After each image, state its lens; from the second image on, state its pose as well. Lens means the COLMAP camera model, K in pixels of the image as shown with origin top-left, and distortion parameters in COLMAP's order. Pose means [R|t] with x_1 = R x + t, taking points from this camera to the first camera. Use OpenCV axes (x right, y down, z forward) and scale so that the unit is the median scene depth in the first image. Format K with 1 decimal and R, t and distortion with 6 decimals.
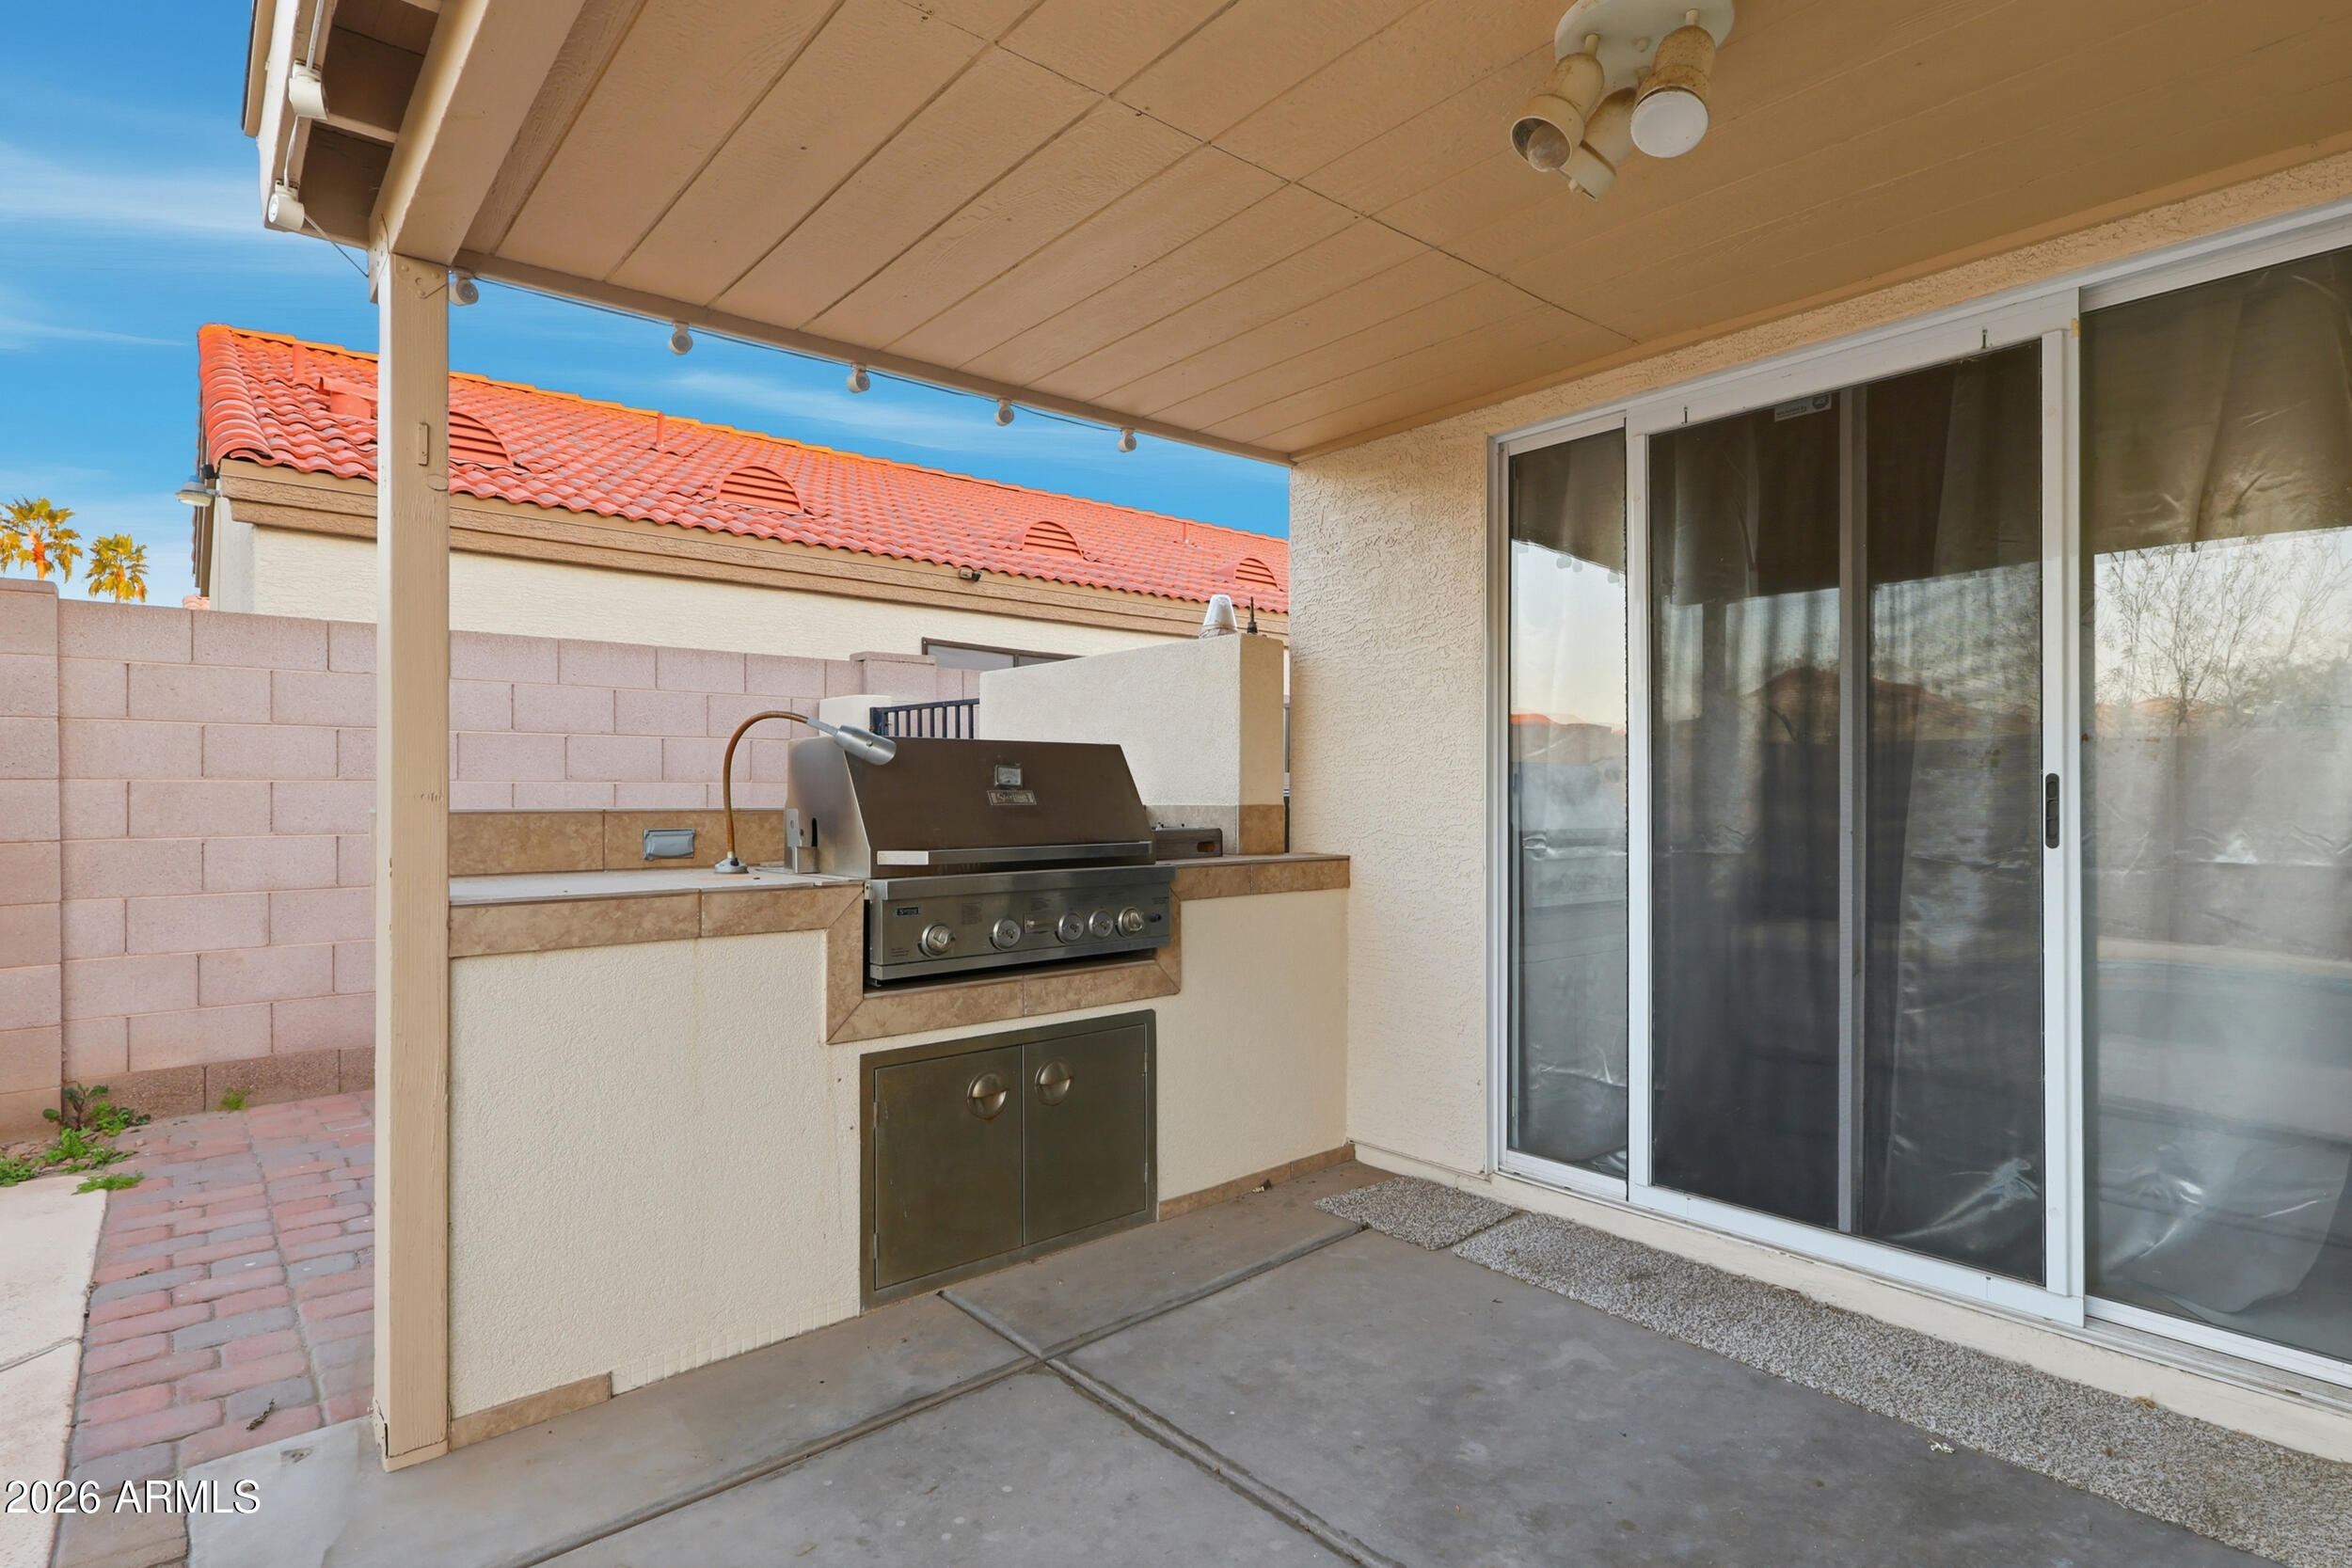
lens RADIAL K [[1171.7, 0, 1176.3], [0, 1171.7, 794.2], [0, 0, 1]] dist [0.001986, 0.000096]
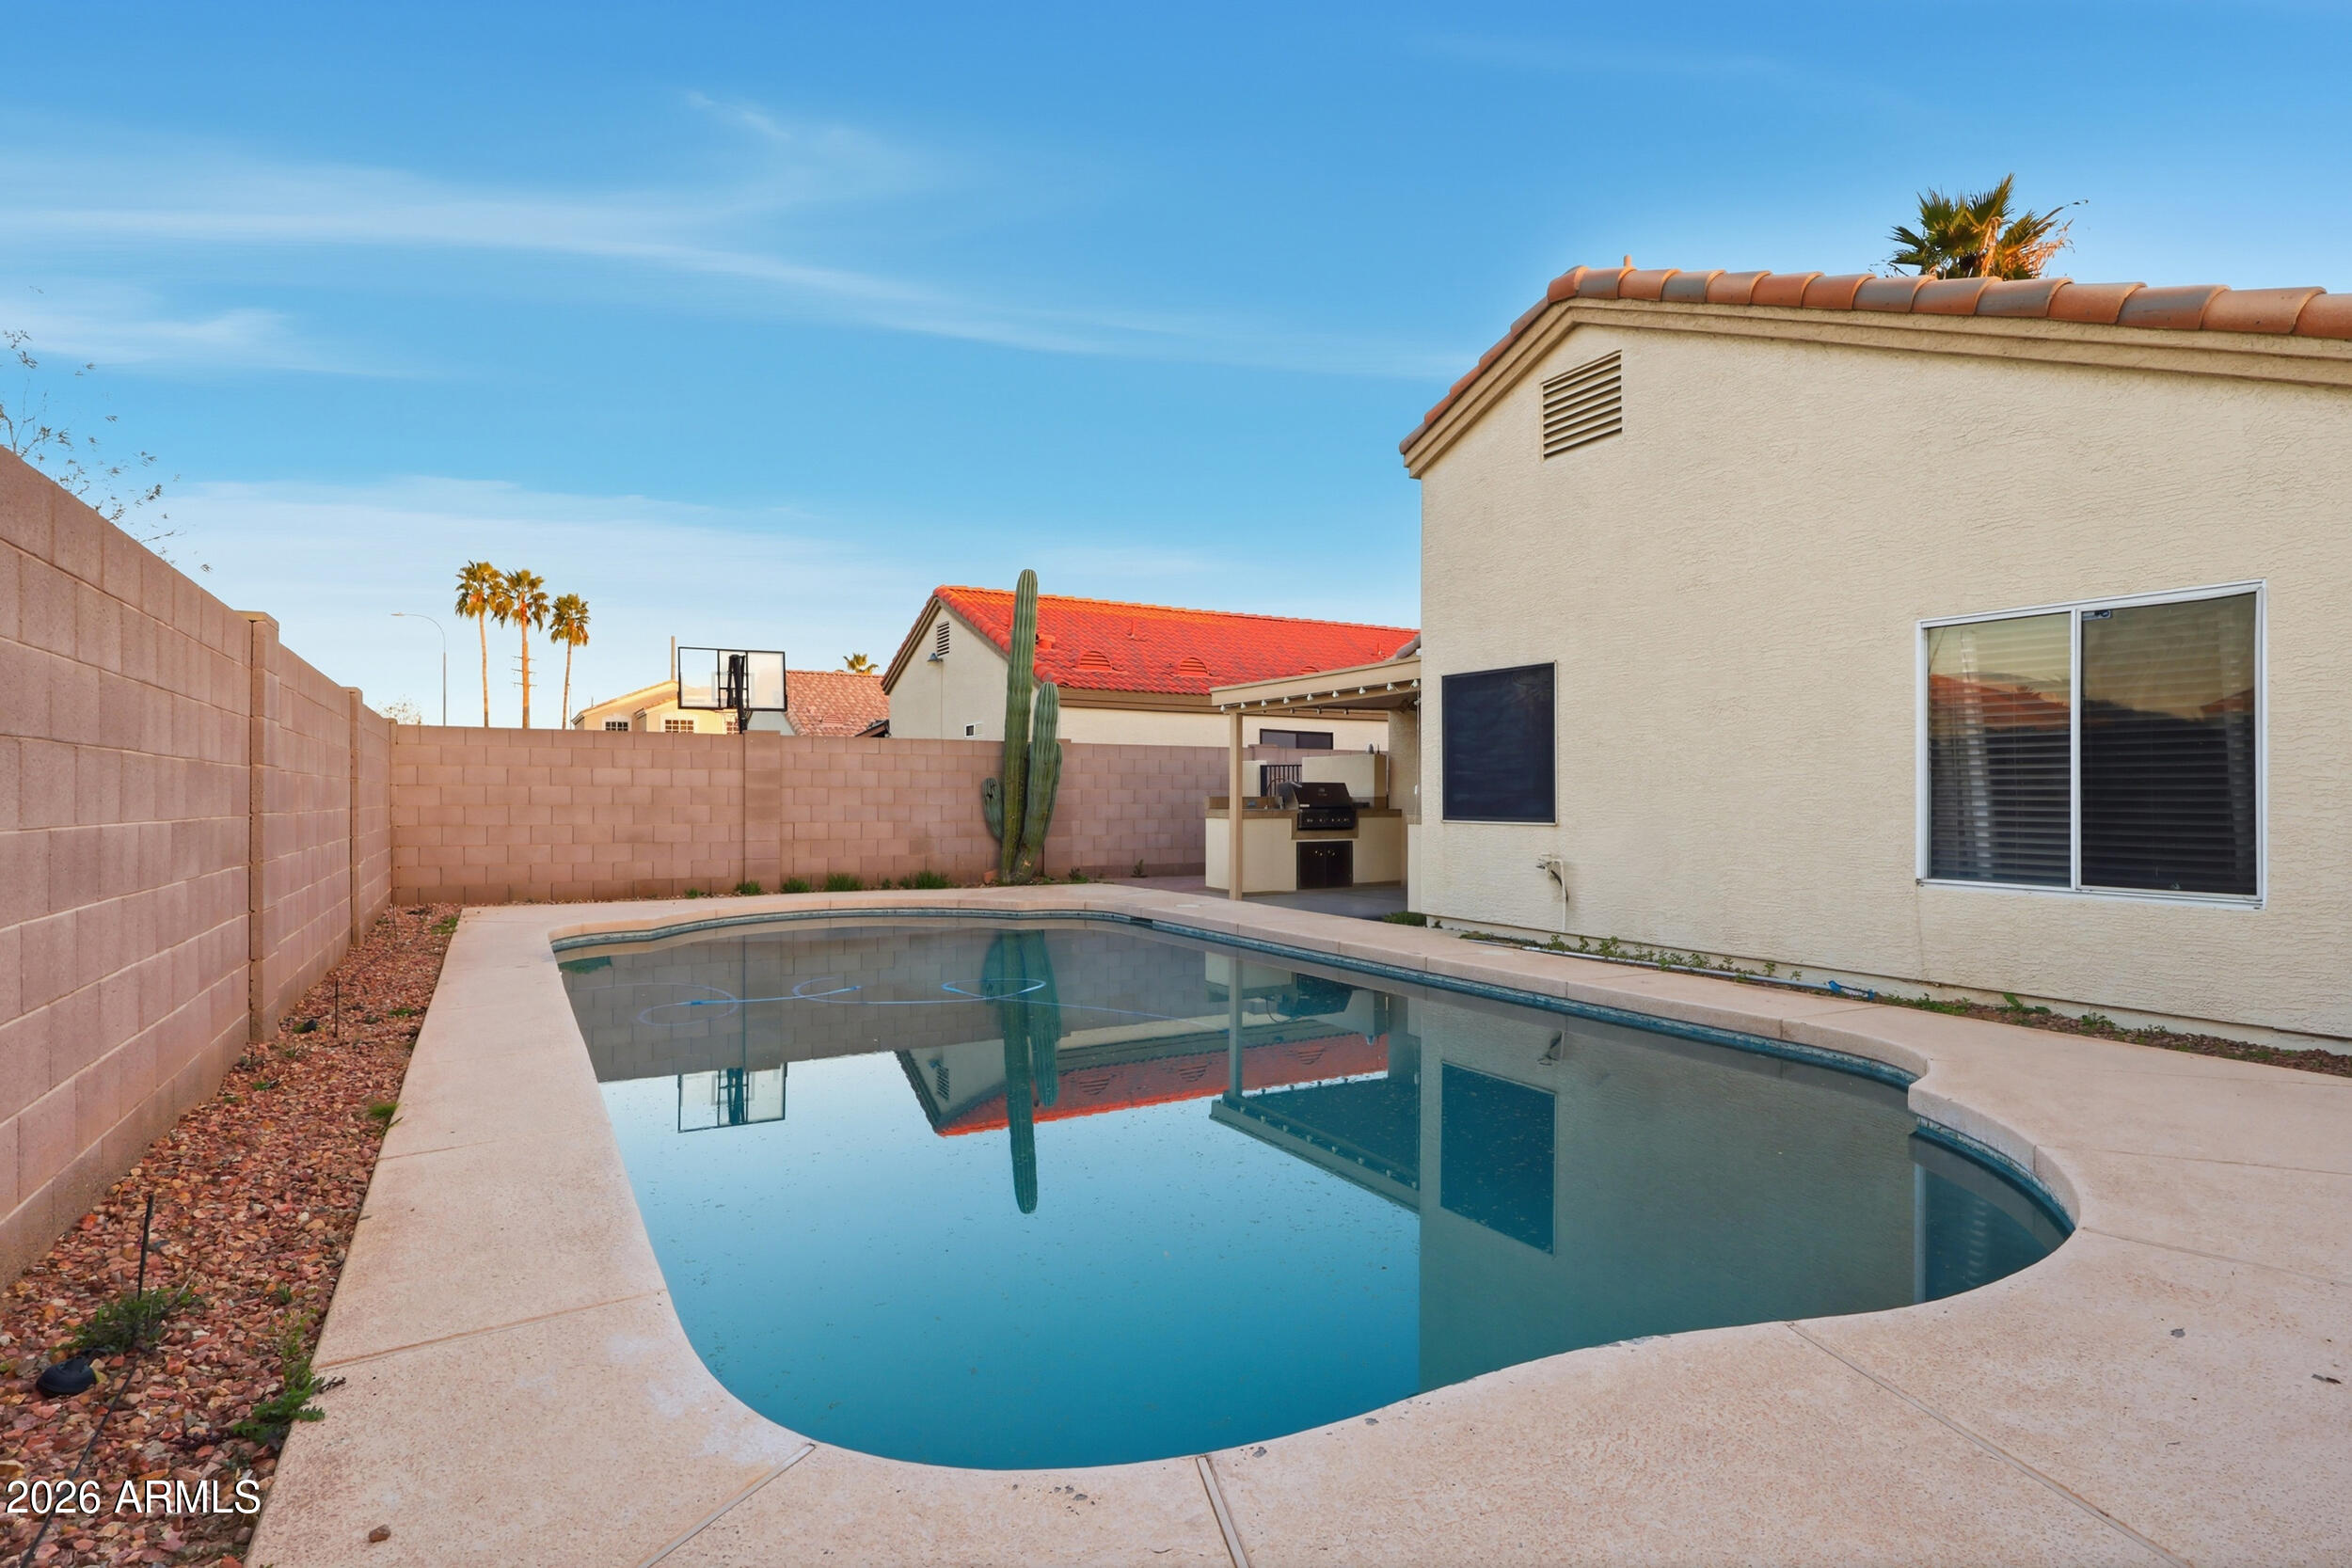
lens RADIAL K [[1171.7, 0, 1182.2], [0, 1171.7, 793.2], [0, 0, 1]] dist [0.001986, 0.000096]
pose [[0.983948, -0.003687, -0.178417, 0.122072], [0.004607, 0.999978, 0.004742, -0.022660], [0.178396, -0.005488, 0.983944, -3.032970]]
